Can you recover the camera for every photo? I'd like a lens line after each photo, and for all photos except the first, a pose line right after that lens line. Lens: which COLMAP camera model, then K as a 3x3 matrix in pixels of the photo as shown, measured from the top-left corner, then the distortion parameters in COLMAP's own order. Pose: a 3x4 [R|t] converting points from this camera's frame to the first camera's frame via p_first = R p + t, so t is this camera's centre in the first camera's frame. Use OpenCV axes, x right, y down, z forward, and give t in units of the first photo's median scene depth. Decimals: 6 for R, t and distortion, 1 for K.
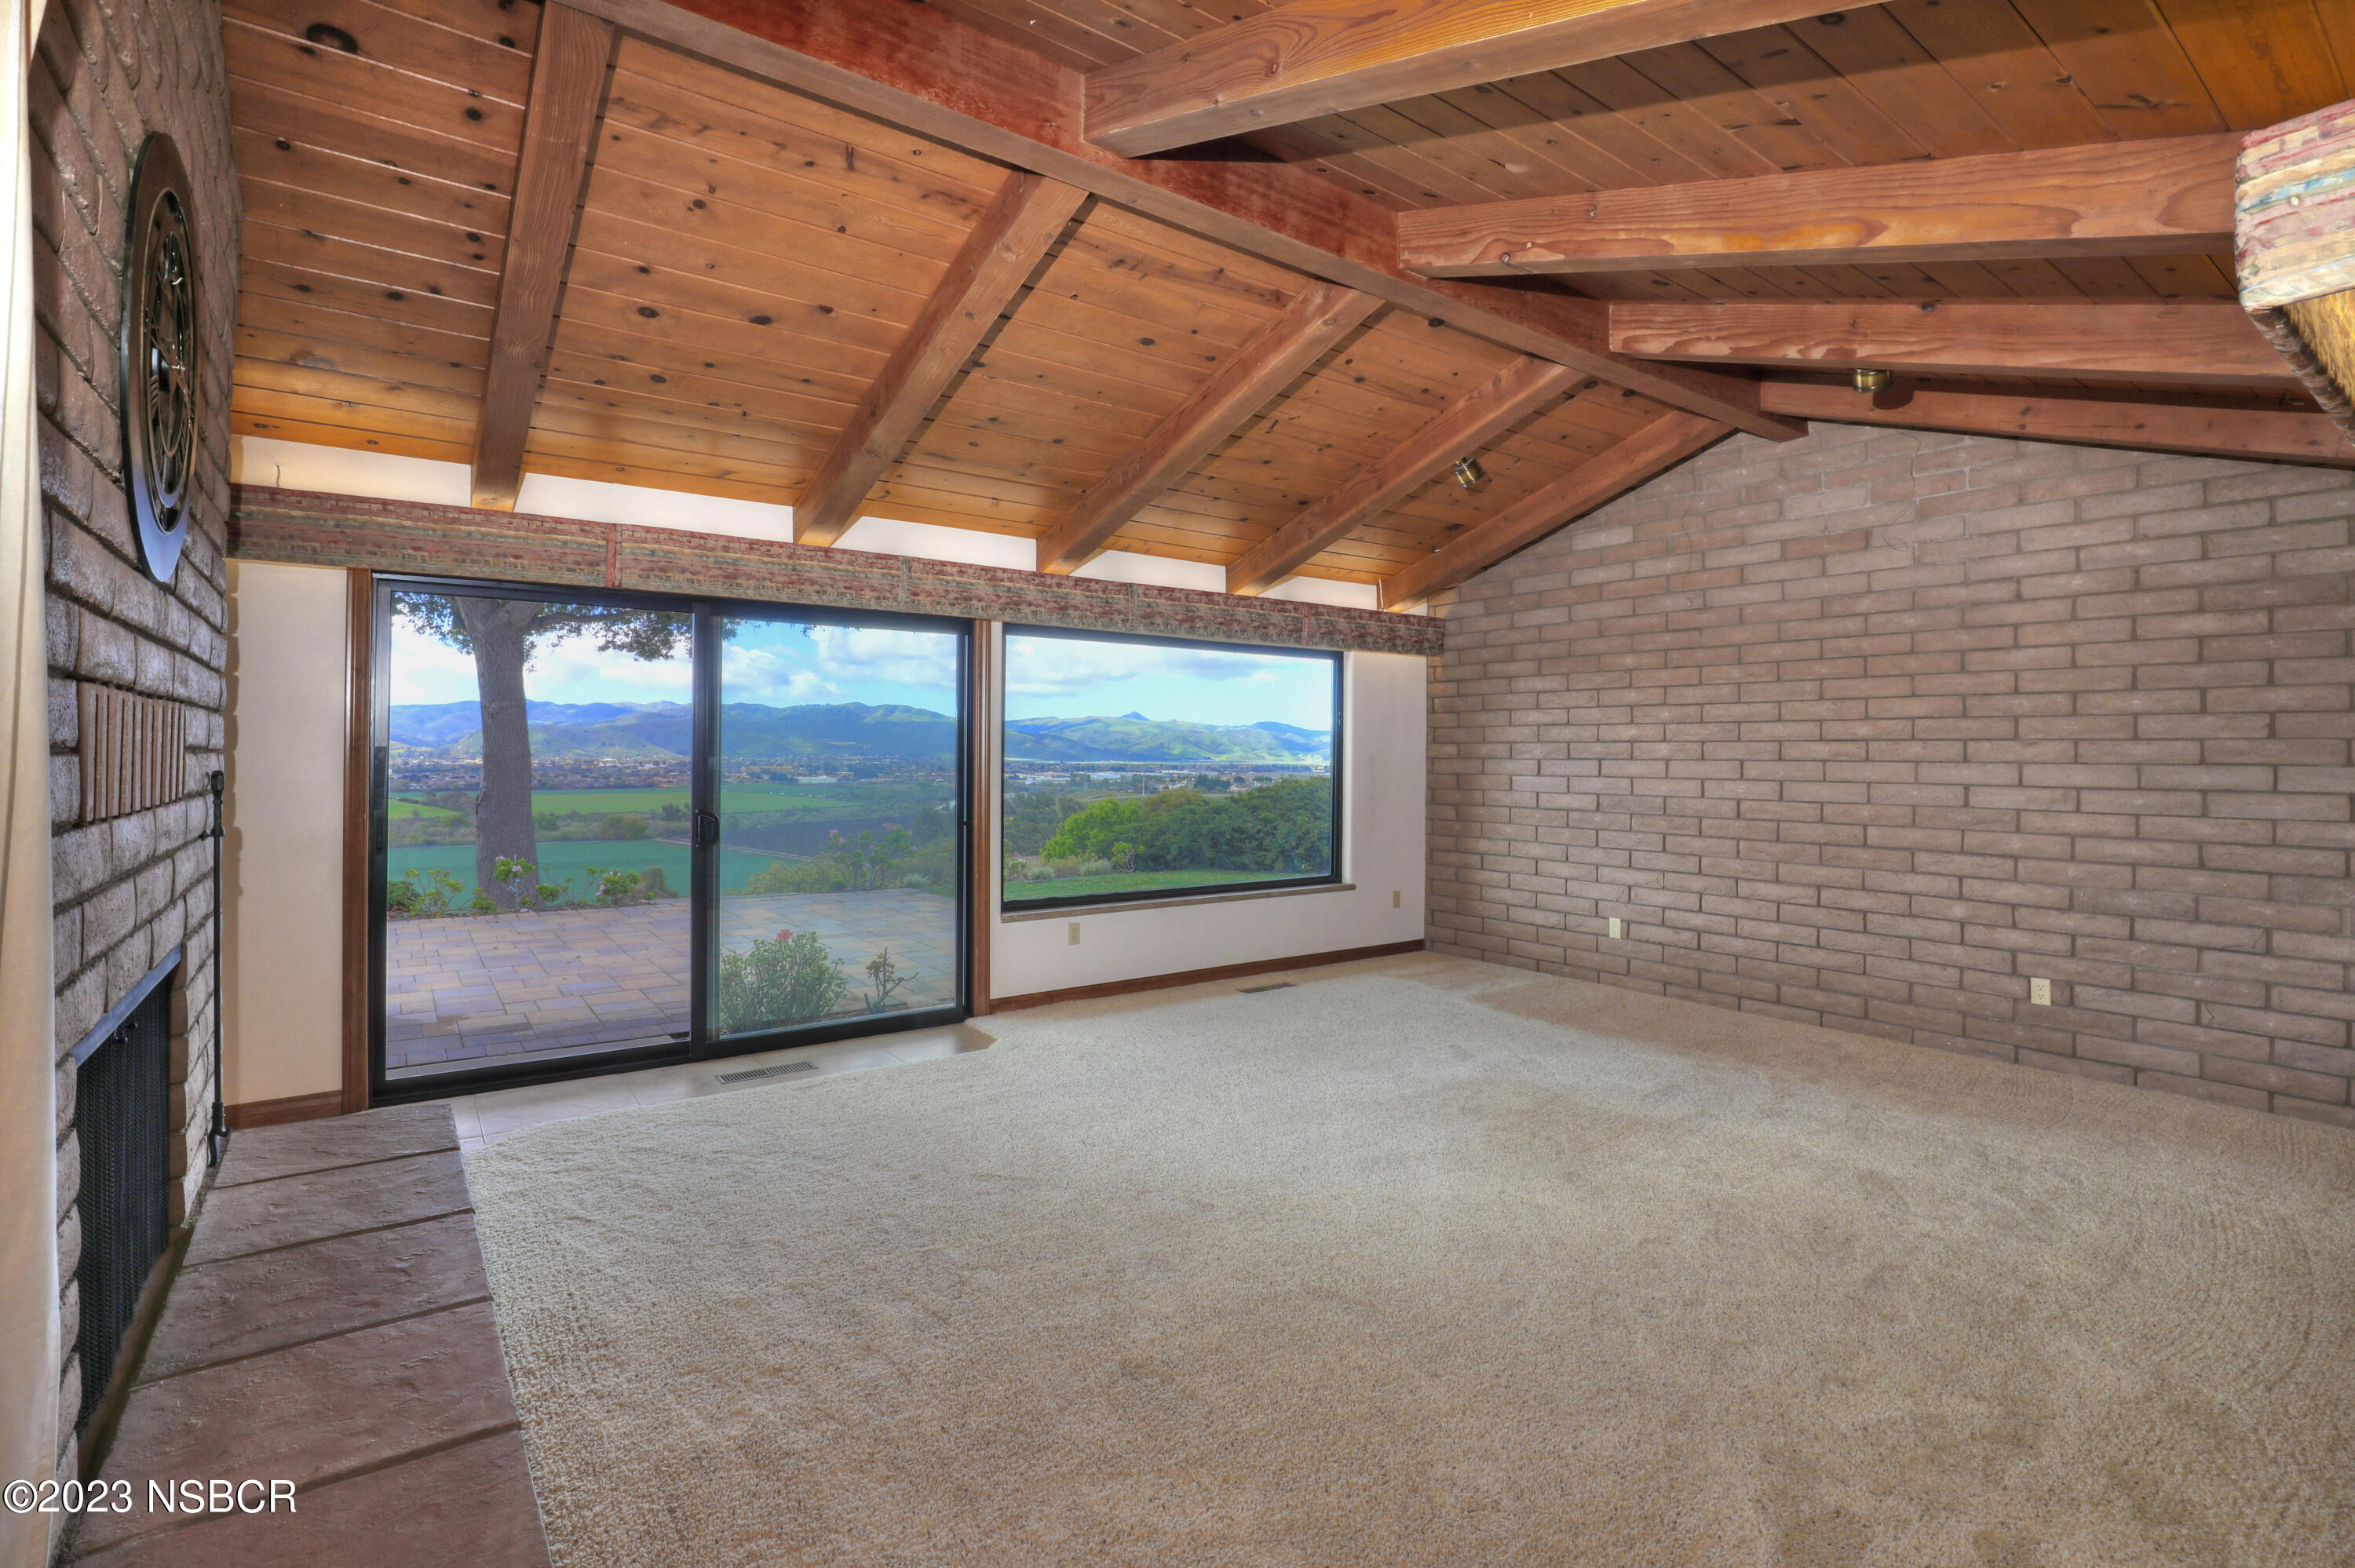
lens RADIAL K [[1073.6, 0, 1169.1], [0, 1073.6, 746.0], [0, 0, 1]] dist [-0.000246, -0.000860]
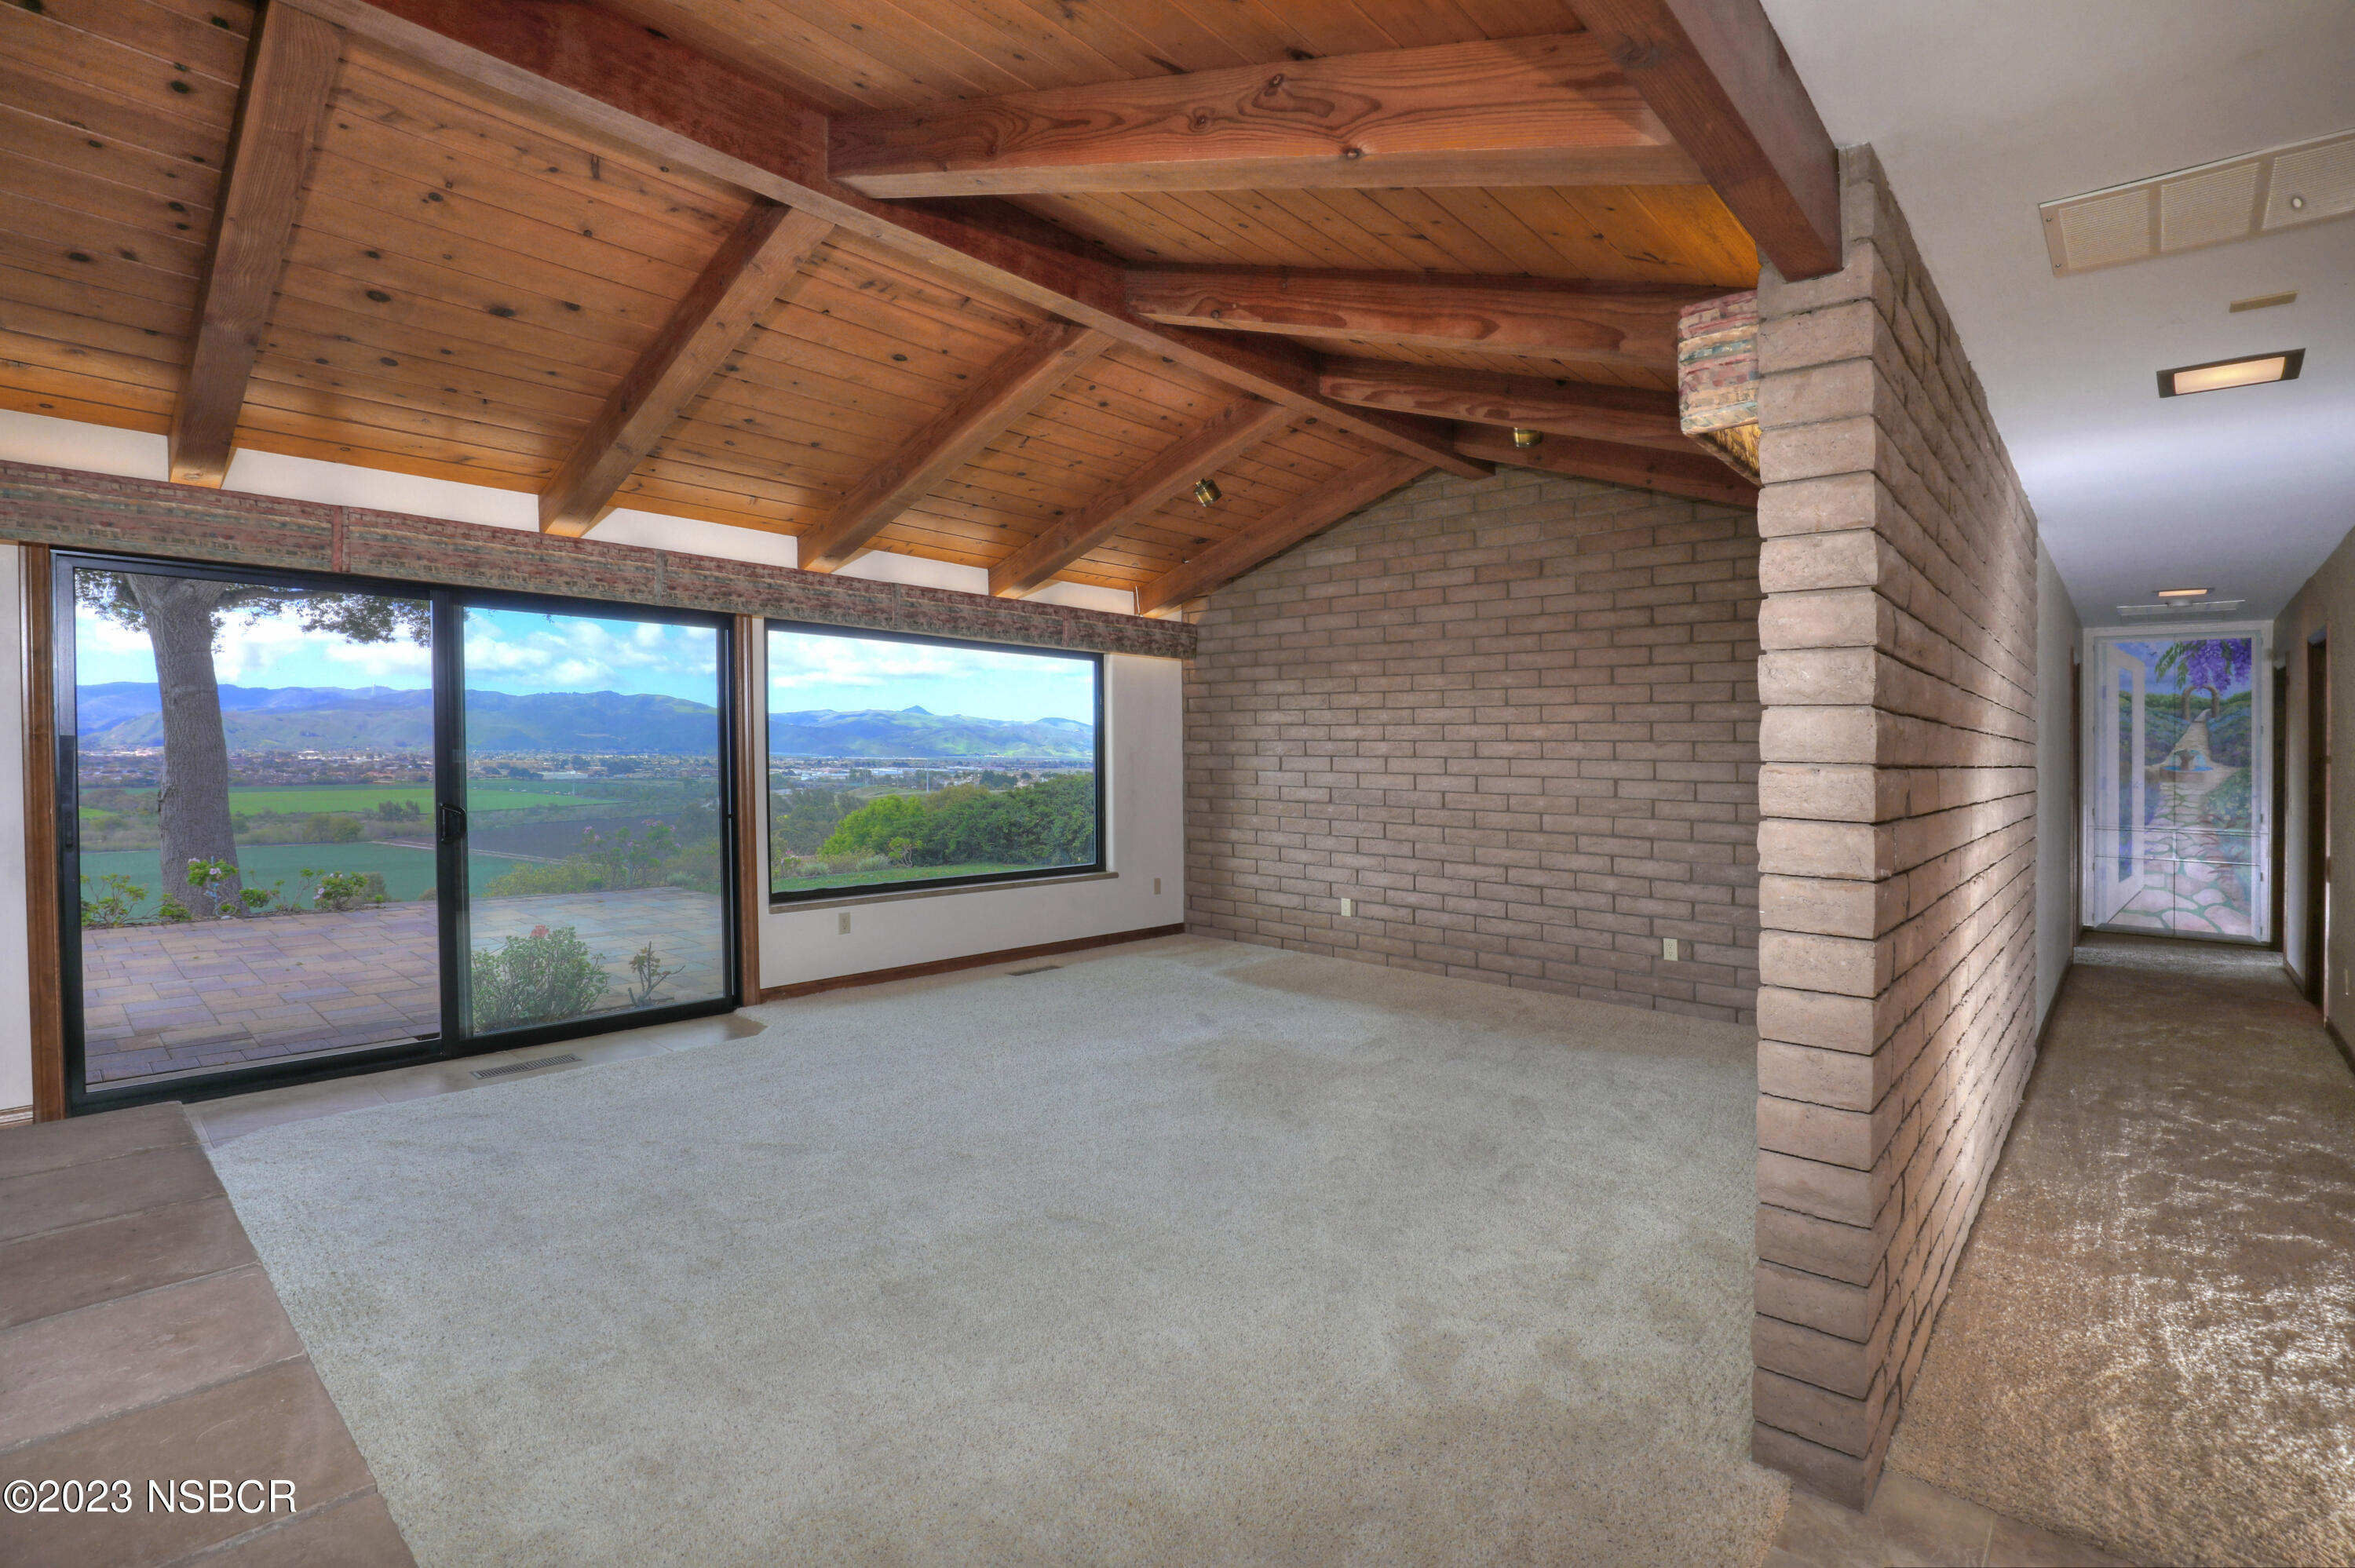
lens RADIAL K [[1081.6, 0, 1166.5], [0, 1081.6, 818.5], [0, 0, 1]] dist [-0.013342, 0.000604]
pose [[0.981611, -0.005464, 0.190816, 0.021685], [-0.007966, 0.997547, 0.069543, 0.000231], [-0.190728, -0.069784, 0.979159, -0.082181]]
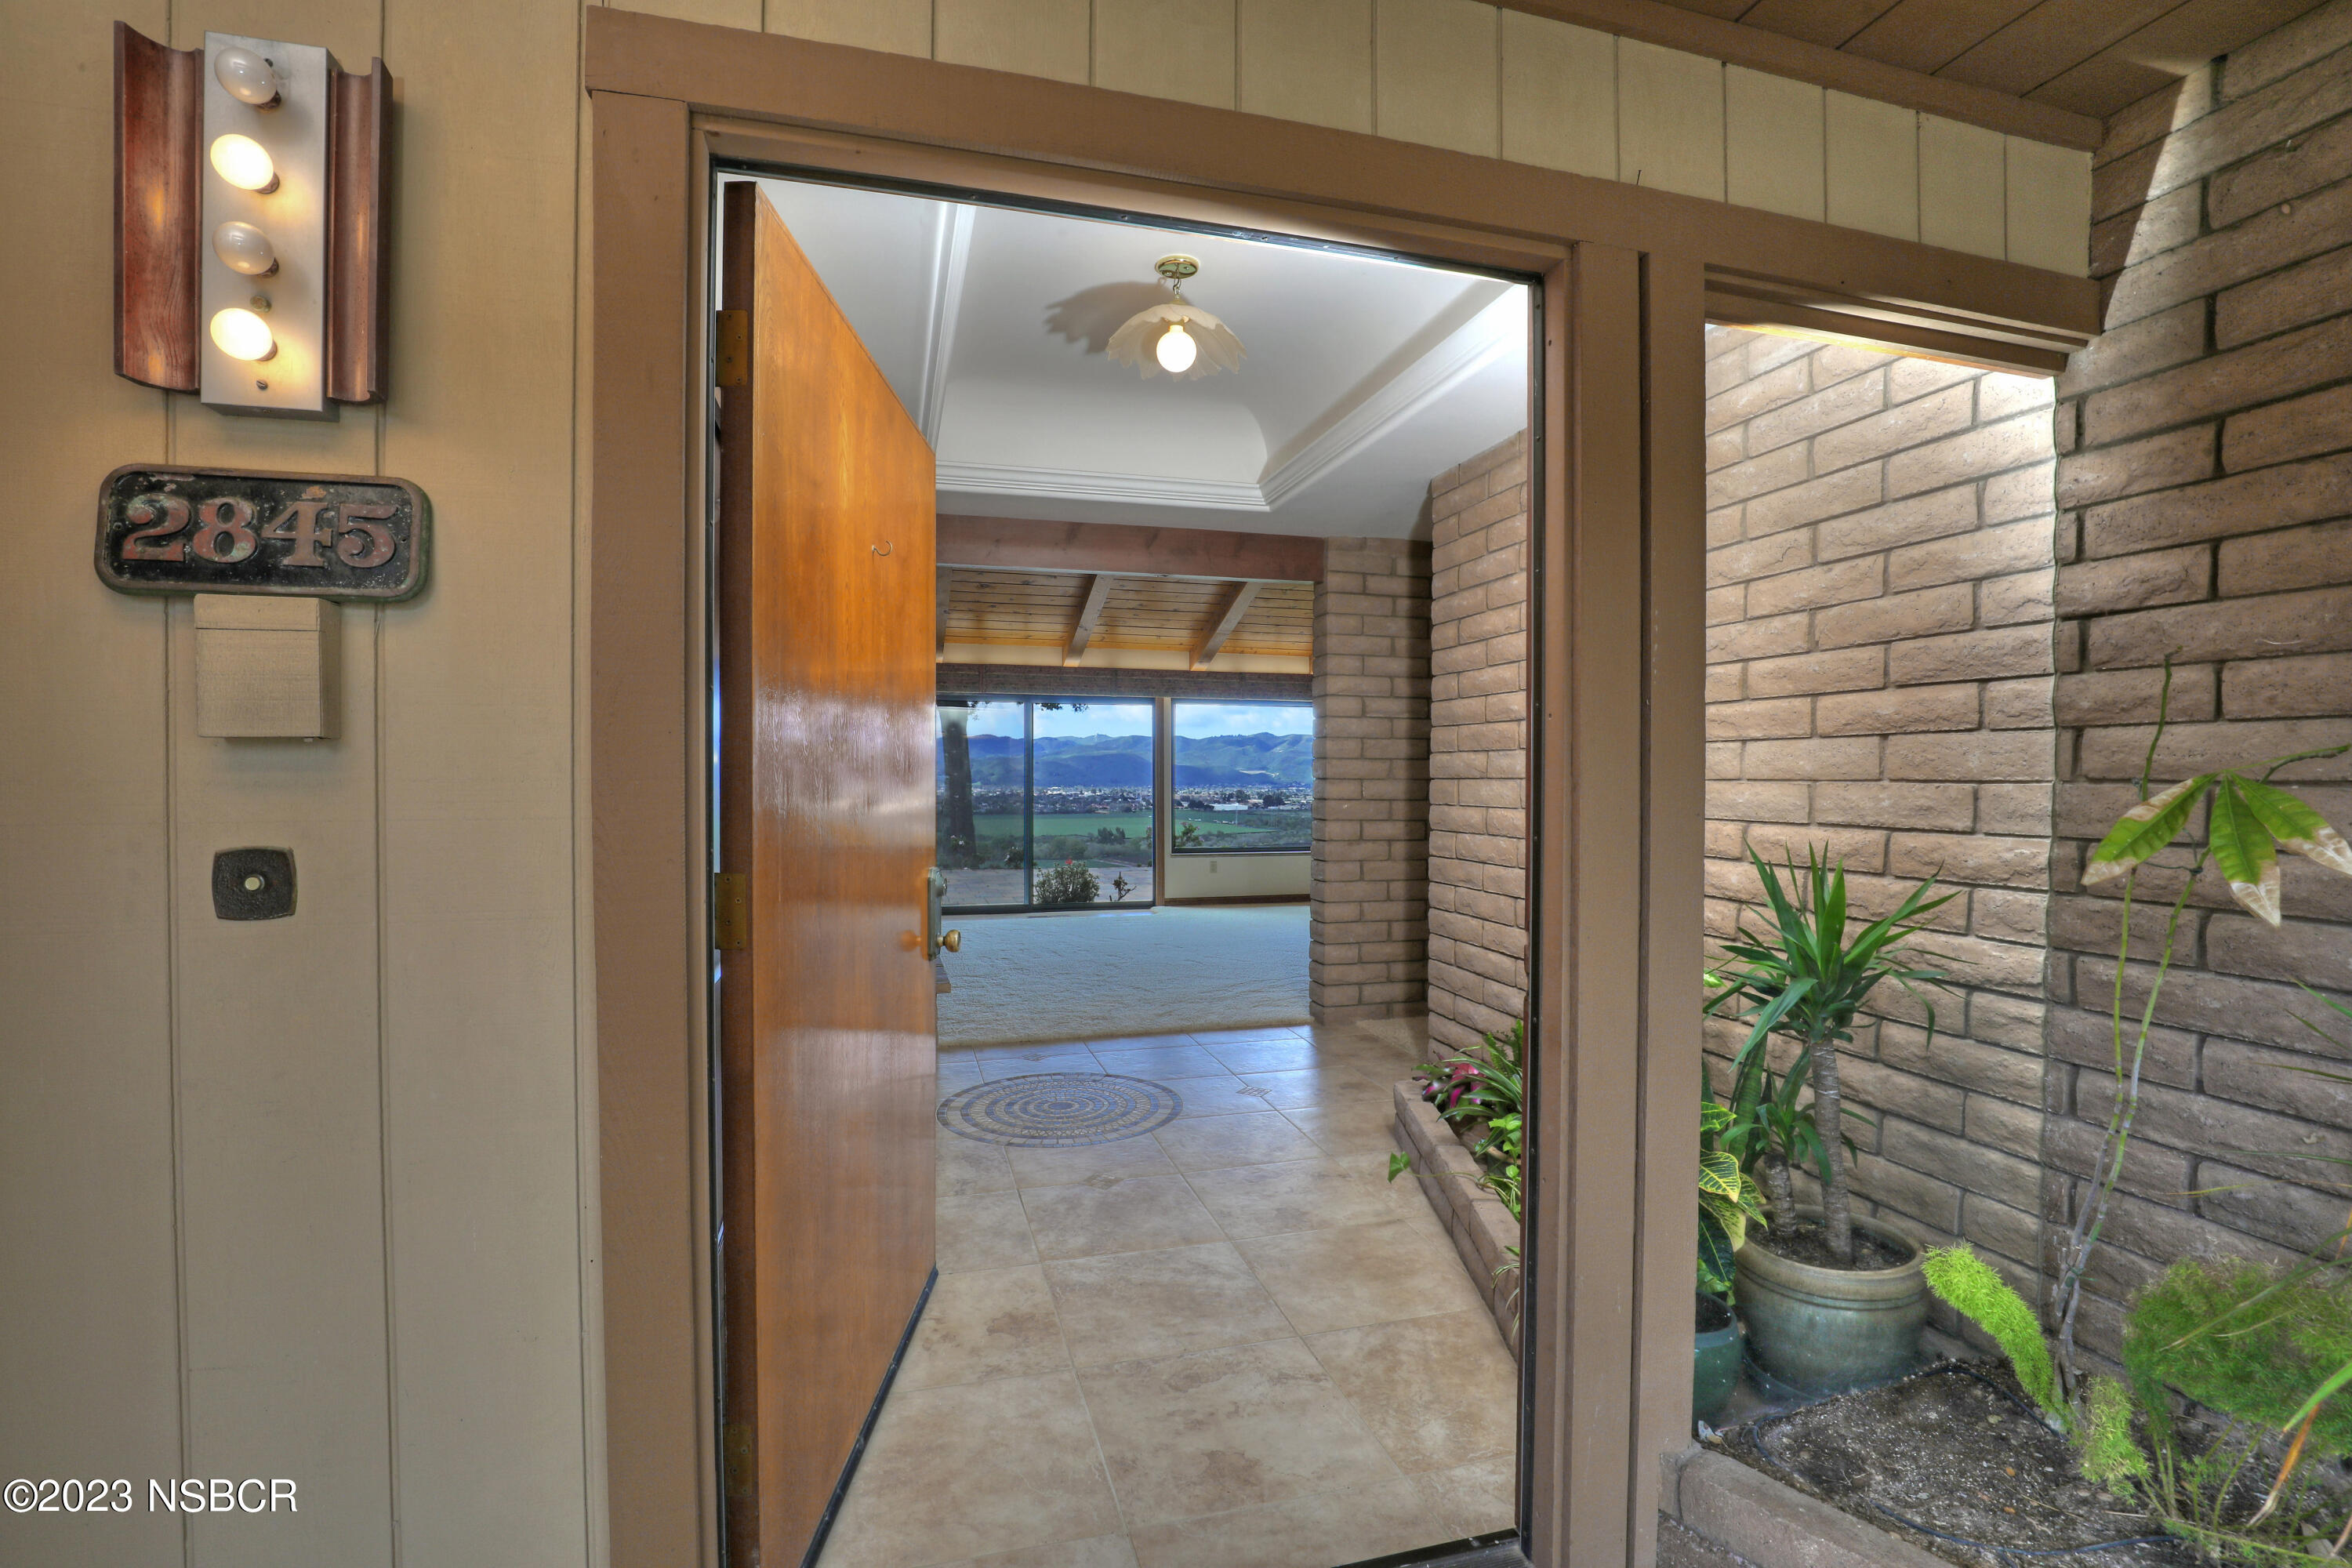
lens RADIAL K [[1072.1, 0, 1189.9], [0, 1072.1, 785.3], [0, 0, 1]] dist [-0.041292, 0.010987]
pose [[0.937011, -0.000448, -0.349299, 0.502792], [0.003828, 0.999952, 0.008986, 0.021396], [0.349279, -0.009757, 0.936968, -0.707715]]
